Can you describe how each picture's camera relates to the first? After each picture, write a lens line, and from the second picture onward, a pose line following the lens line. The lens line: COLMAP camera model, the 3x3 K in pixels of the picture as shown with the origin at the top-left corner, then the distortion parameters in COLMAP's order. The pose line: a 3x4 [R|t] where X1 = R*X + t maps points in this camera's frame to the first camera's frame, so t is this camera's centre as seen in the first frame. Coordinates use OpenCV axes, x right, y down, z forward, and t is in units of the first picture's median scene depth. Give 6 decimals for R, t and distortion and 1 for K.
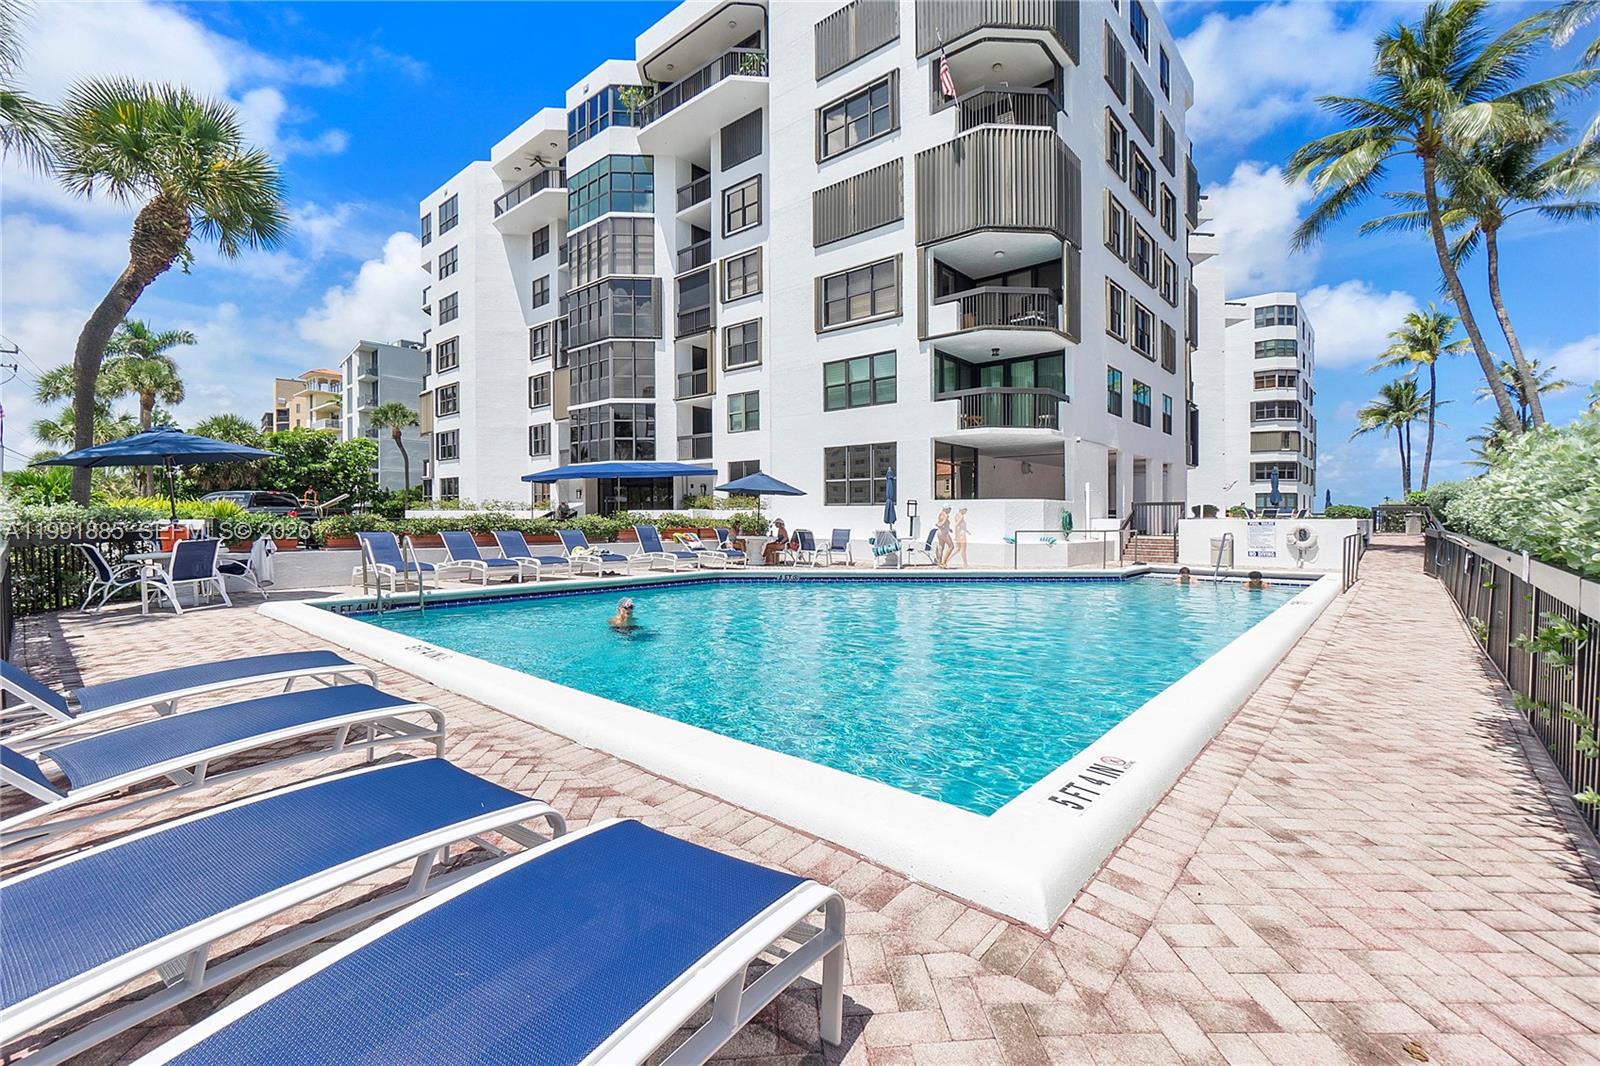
lens RADIAL K [[690.3, 0, 799.7], [0, 690.3, 521.6], [0, 0, 1]] dist [-0.001227, -0.000133]
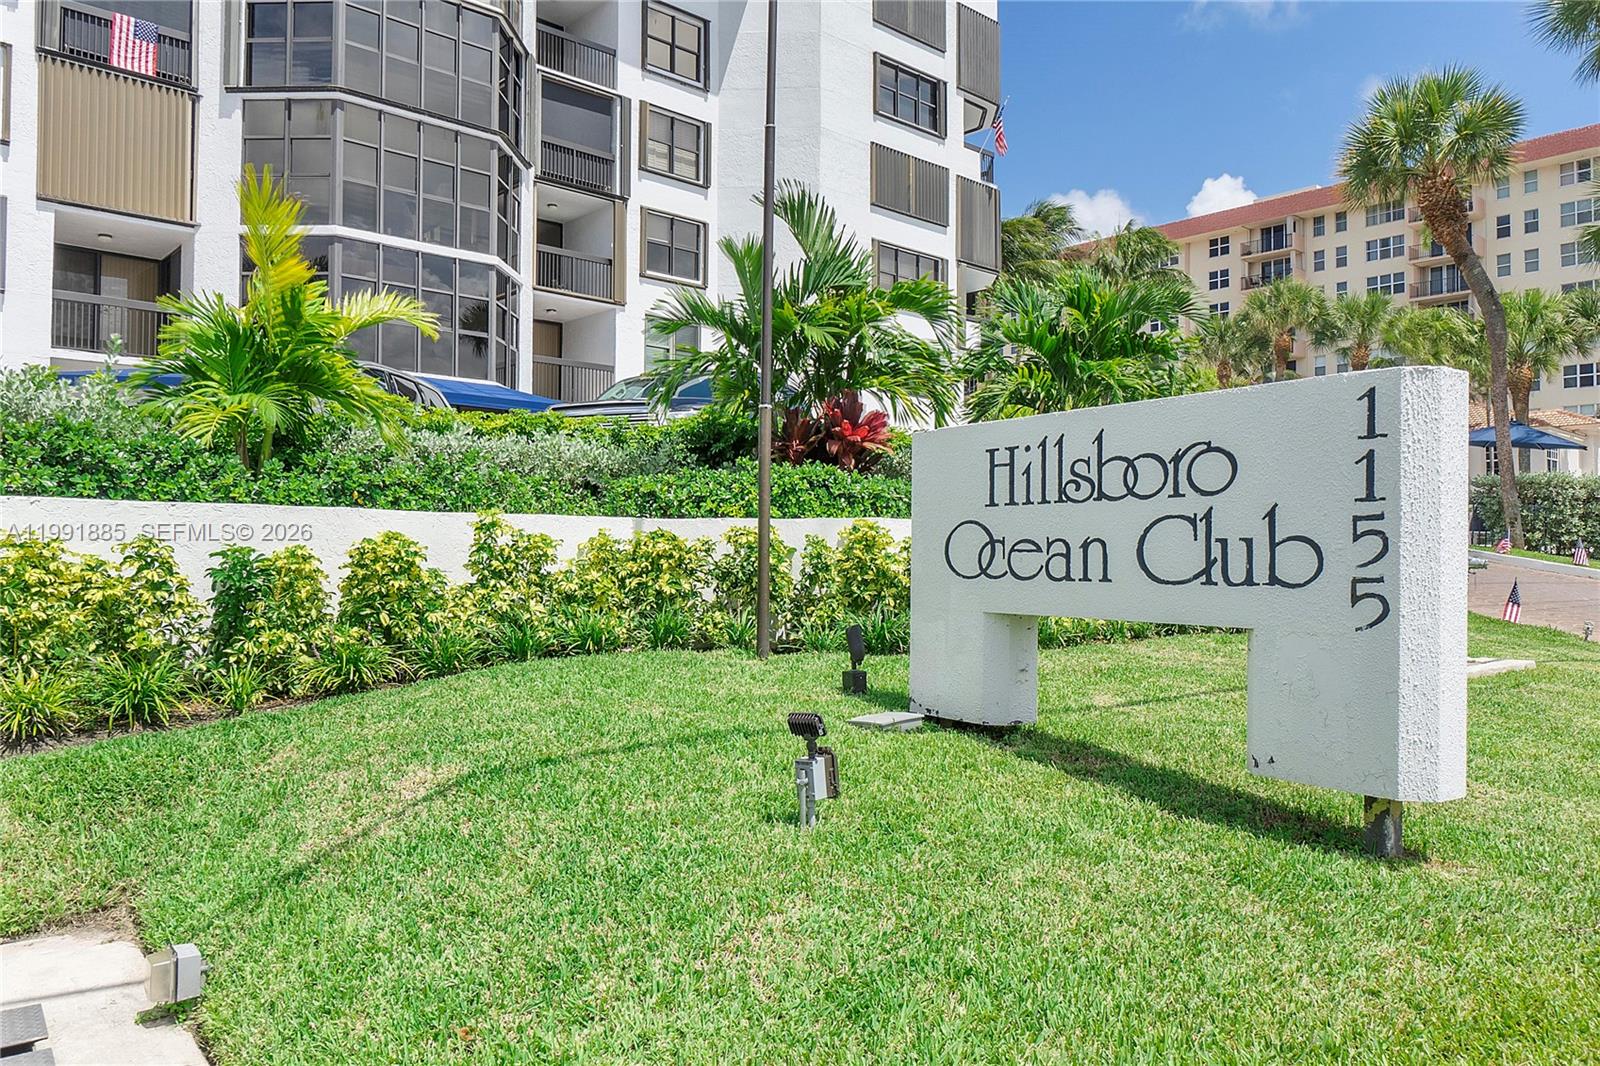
lens RADIAL K [[1141.1, 0, 799.8], [0, 1141.1, 530.0], [0, 0, 1]] dist [-0.000425, 0.000129]
pose [[0.104731, 0.002900, 0.994496, -1.589737], [0.004393, 0.999985, -0.003378, 0.030303], [-0.994491, 0.004723, 0.104717, 1.030457]]
